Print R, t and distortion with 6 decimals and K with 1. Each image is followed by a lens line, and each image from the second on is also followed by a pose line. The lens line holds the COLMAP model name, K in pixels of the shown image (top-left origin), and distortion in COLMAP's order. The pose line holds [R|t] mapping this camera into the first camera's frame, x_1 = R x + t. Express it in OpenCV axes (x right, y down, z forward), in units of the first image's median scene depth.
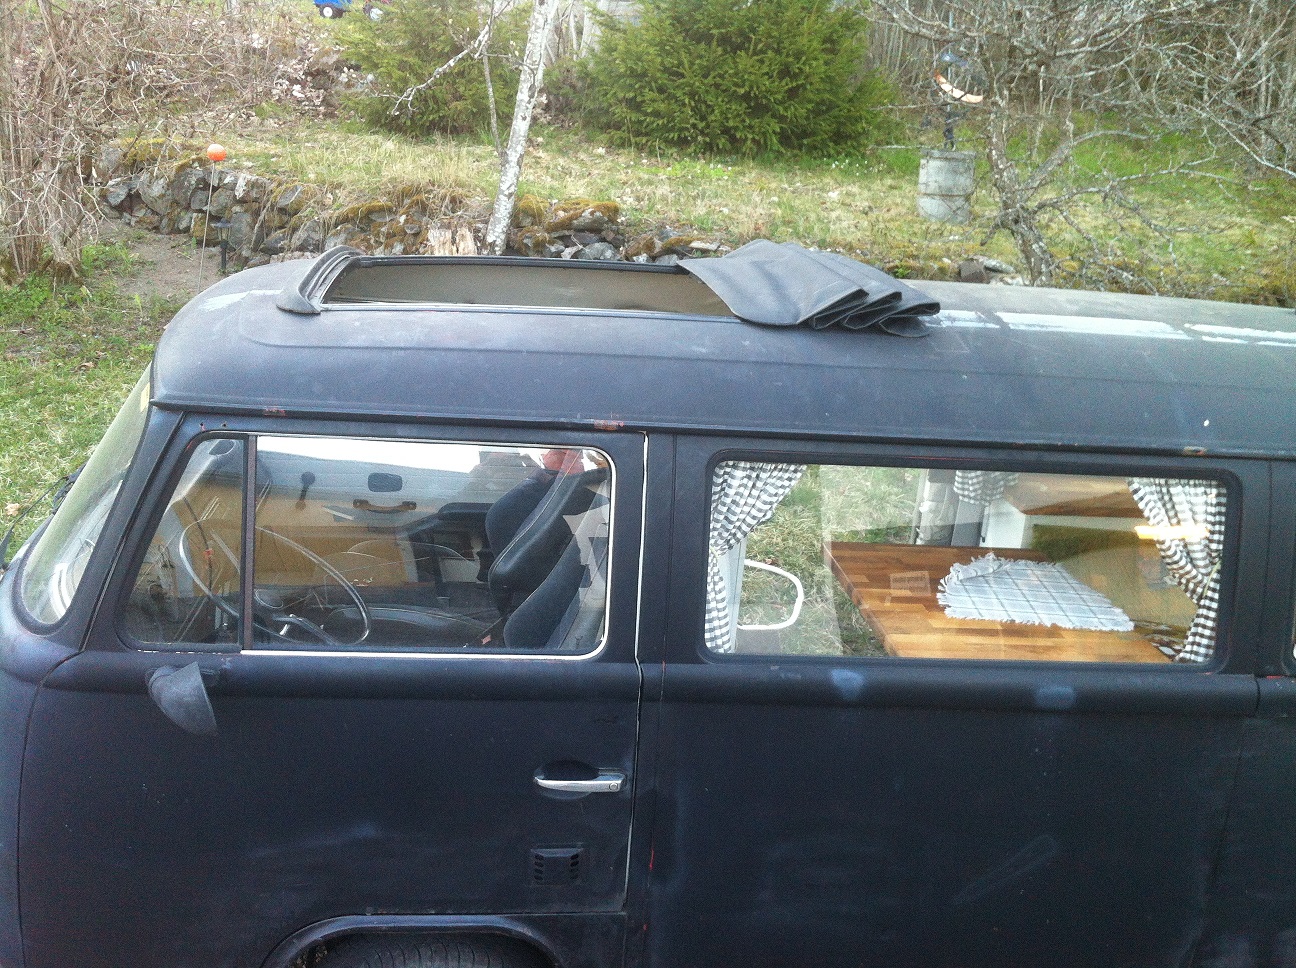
lens RADIAL K [[1223.1, 0, 663.2], [0, 1223.1, 508.1], [0, 0, 1]] dist [0.152204, -0.394508]
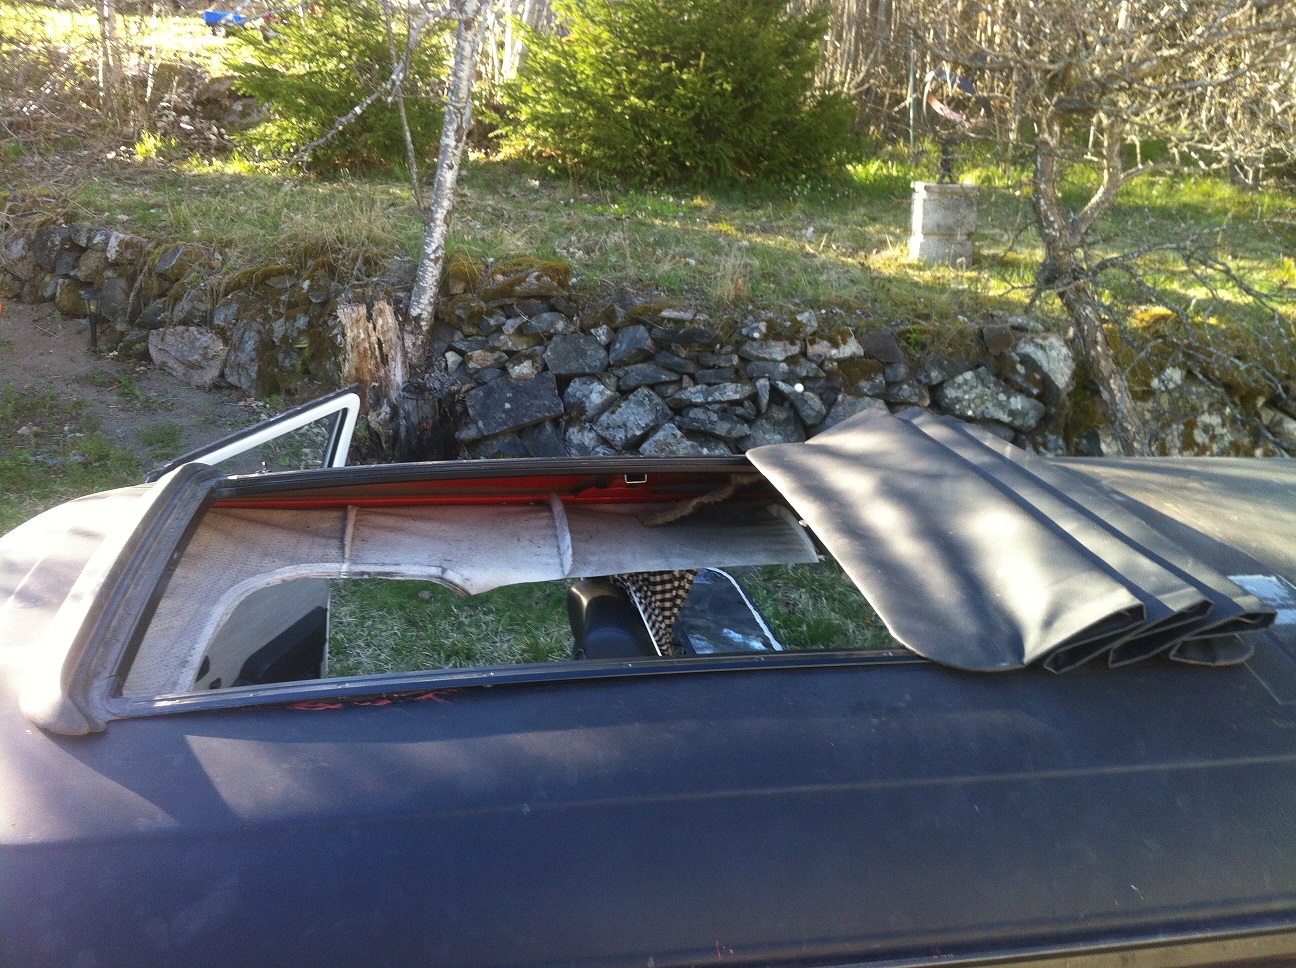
lens RADIAL K [[1233.6, 0, 654.2], [0, 1233.6, 493.4], [0, 0, 1]] dist [0.135733, -0.393095]
pose [[0.997858, -0.042477, 0.049747, -0.024569], [0.043115, 0.999000, -0.011838, -0.072918], [-0.049194, 0.013957, 0.998692, 0.151938]]
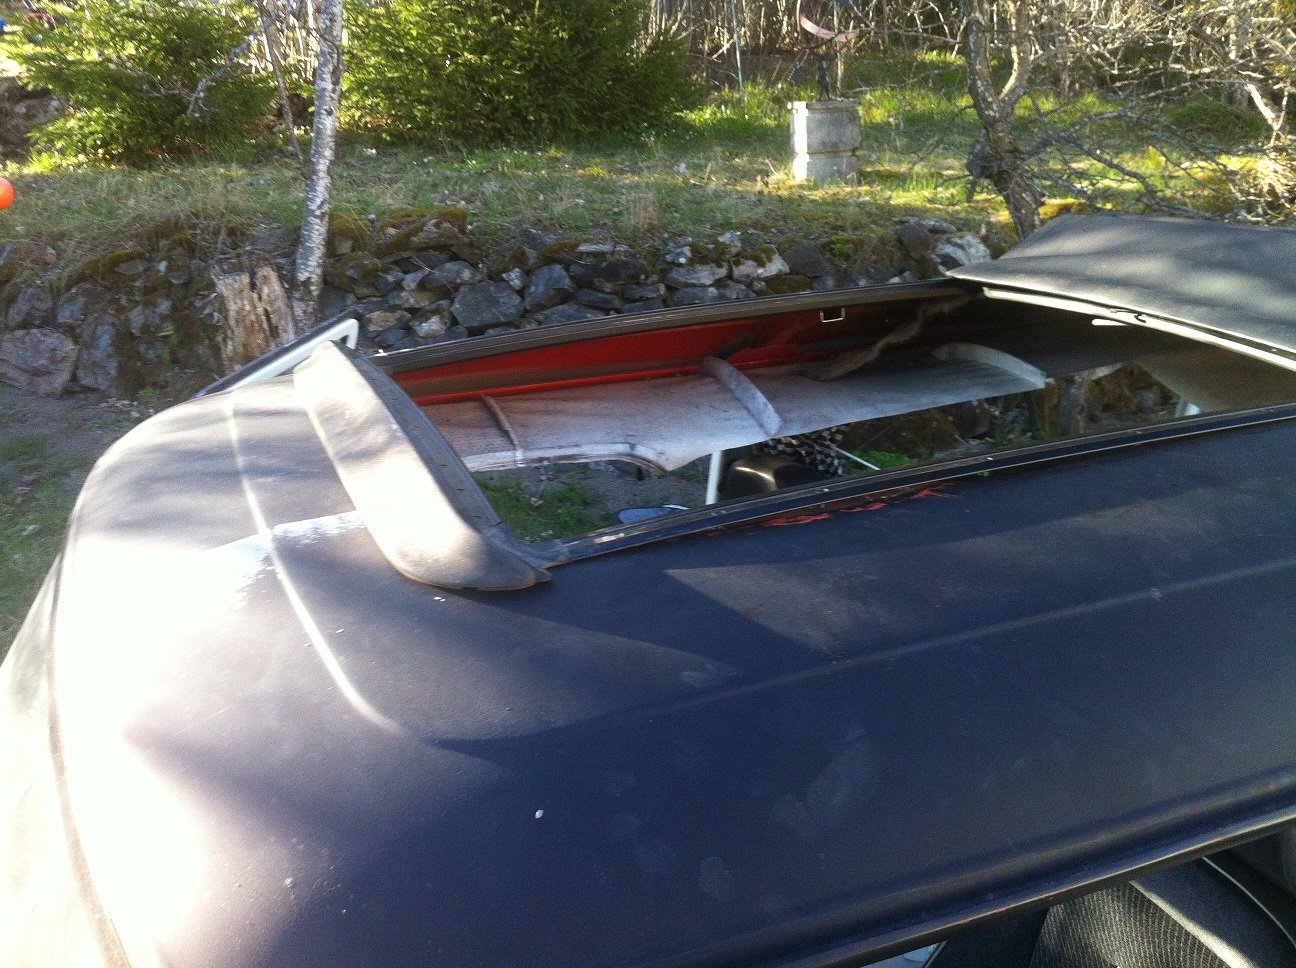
lens RADIAL K [[1254.2, 0, 643.9], [0, 1254.2, 438.9], [0, 0, 1]] dist [0.132417, -0.429074]
pose [[0.966518, -0.161798, 0.199161, -0.097879], [0.171595, 0.984620, -0.032837, -0.055462], [-0.190785, 0.065913, 0.979416, 0.199207]]
